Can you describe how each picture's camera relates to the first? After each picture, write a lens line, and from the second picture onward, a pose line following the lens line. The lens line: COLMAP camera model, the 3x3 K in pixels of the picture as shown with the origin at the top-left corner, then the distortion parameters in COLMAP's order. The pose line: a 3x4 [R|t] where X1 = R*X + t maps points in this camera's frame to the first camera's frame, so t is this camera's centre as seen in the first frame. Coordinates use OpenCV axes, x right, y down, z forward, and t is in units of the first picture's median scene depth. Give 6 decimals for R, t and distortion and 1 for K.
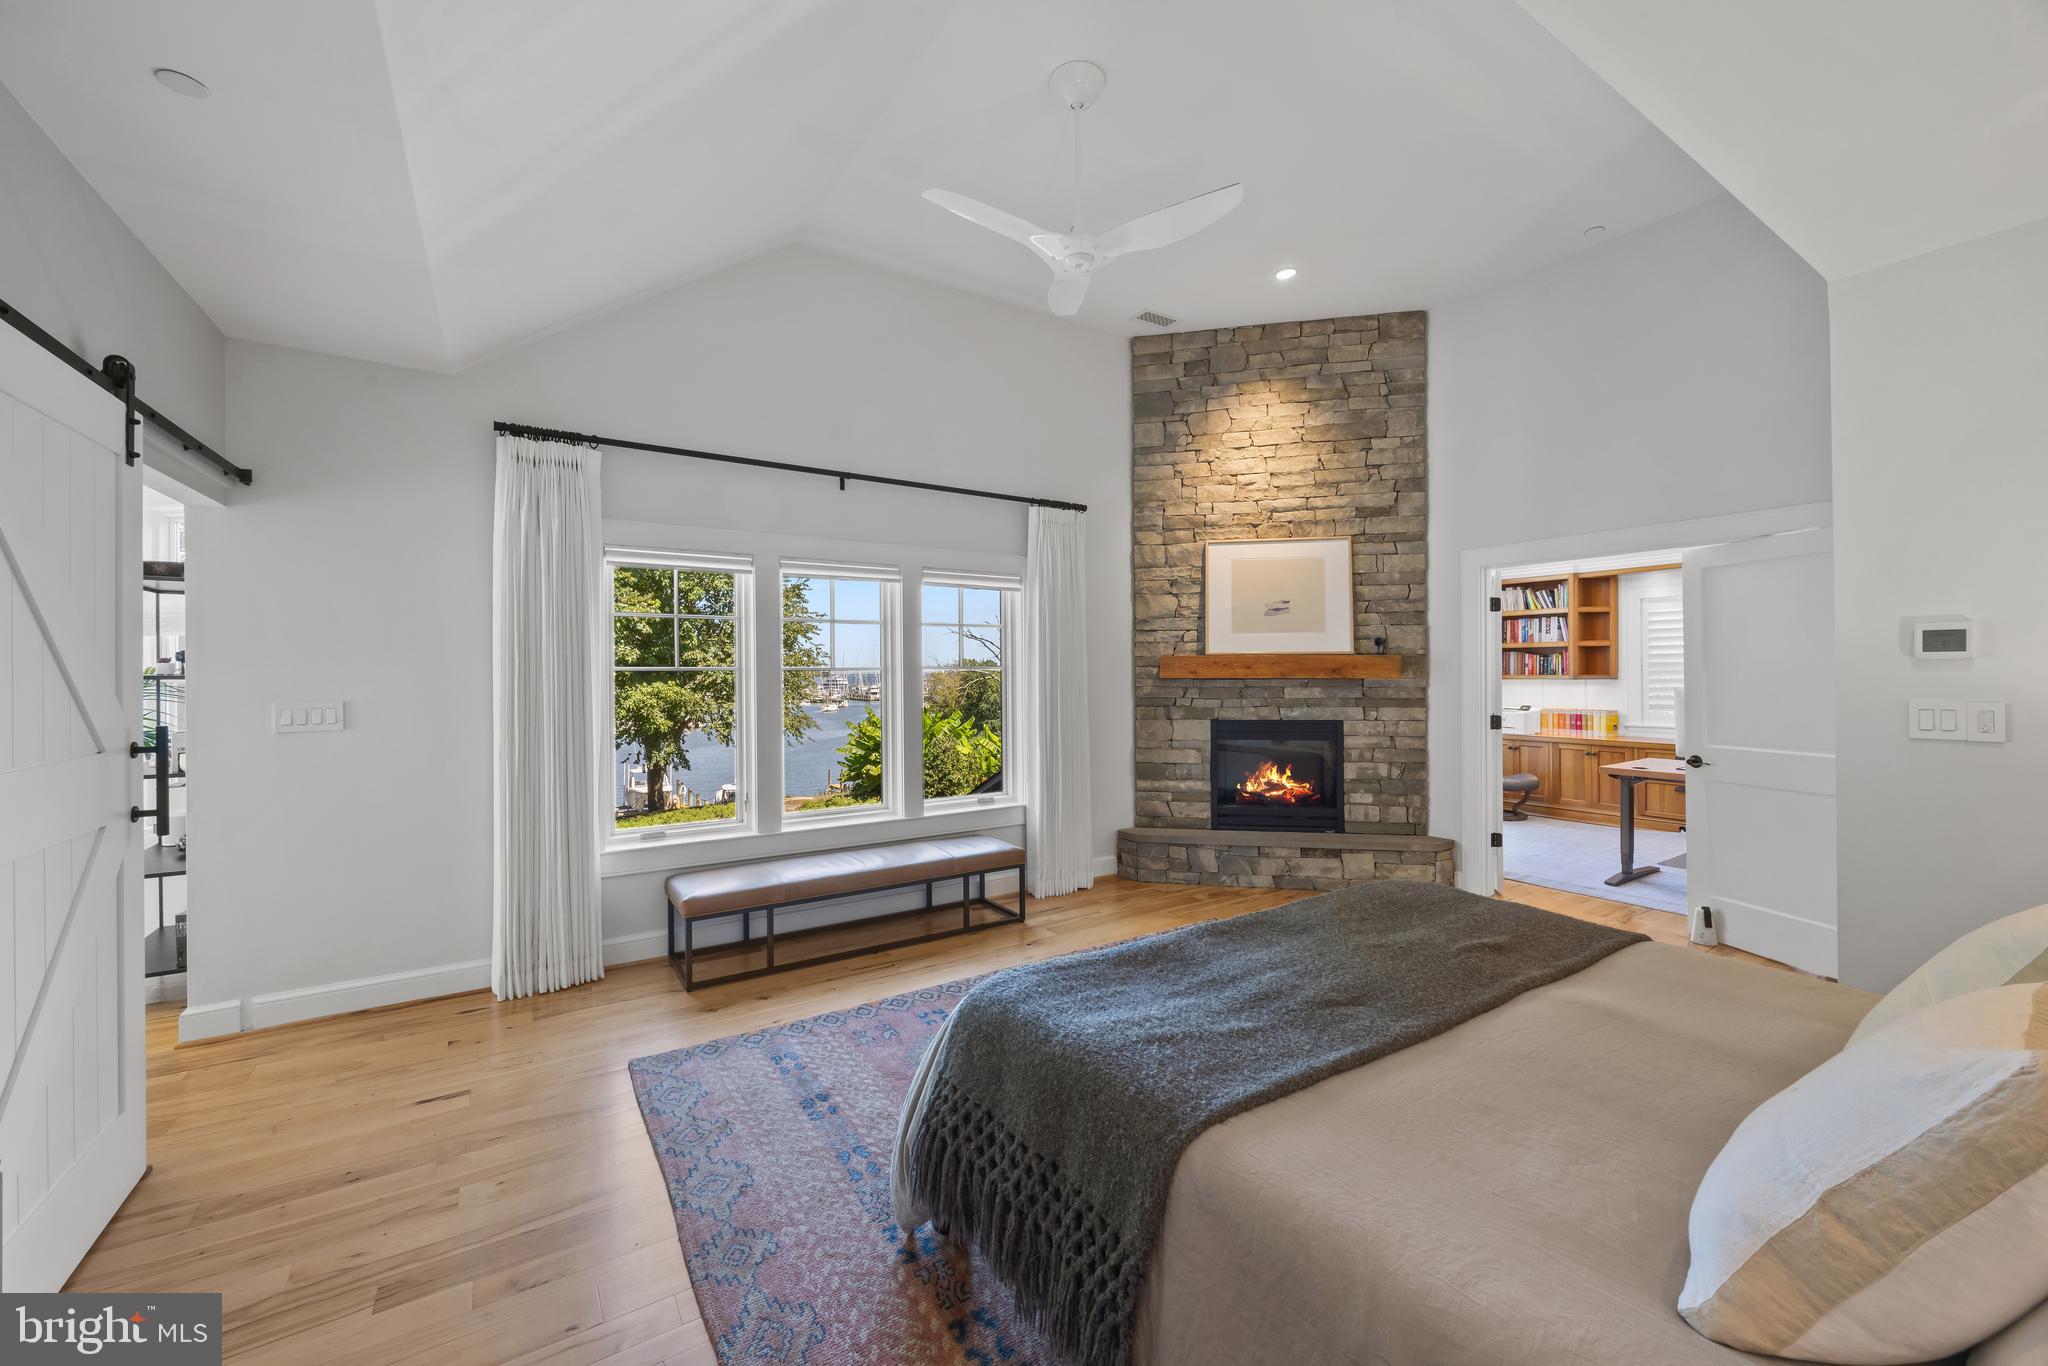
lens RADIAL K [[784.8, 0, 1022.3], [0, 784.8, 684.4], [0, 0, 1]] dist [-0.001850, 0.000247]
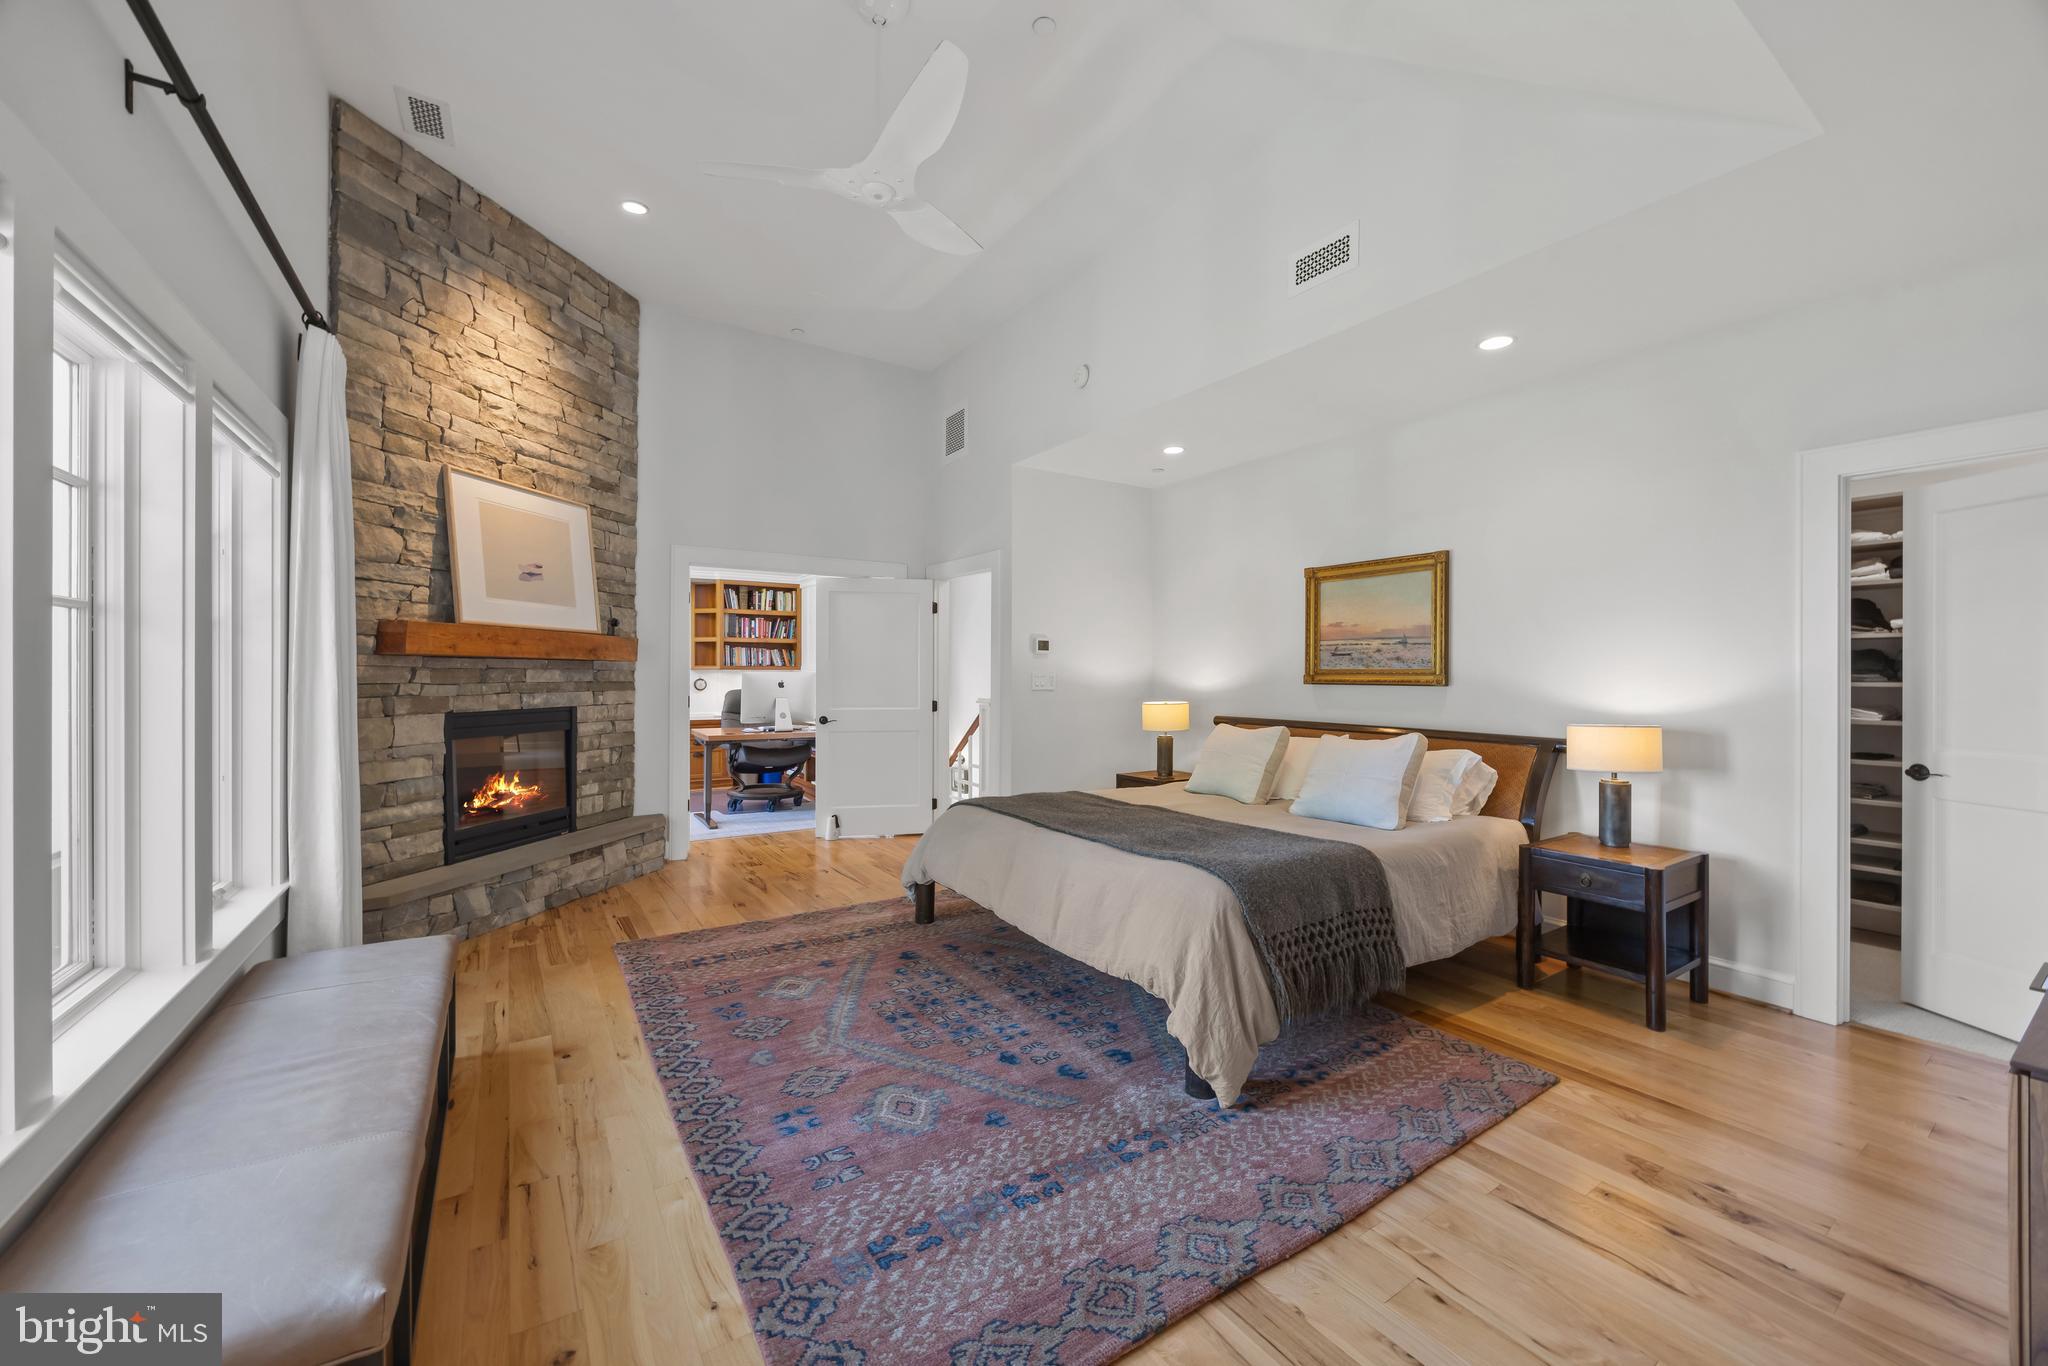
lens RADIAL K [[784.8, 0, 1022.3], [0, 784.8, 684.4], [0, 0, 1]] dist [-0.001850, 0.000247]
pose [[0.004164, -0.007444, 0.999964, -0.491108], [0.006635, 0.999950, 0.007416, 0.017111], [-0.999969, 0.006604, 0.004213, 0.479892]]
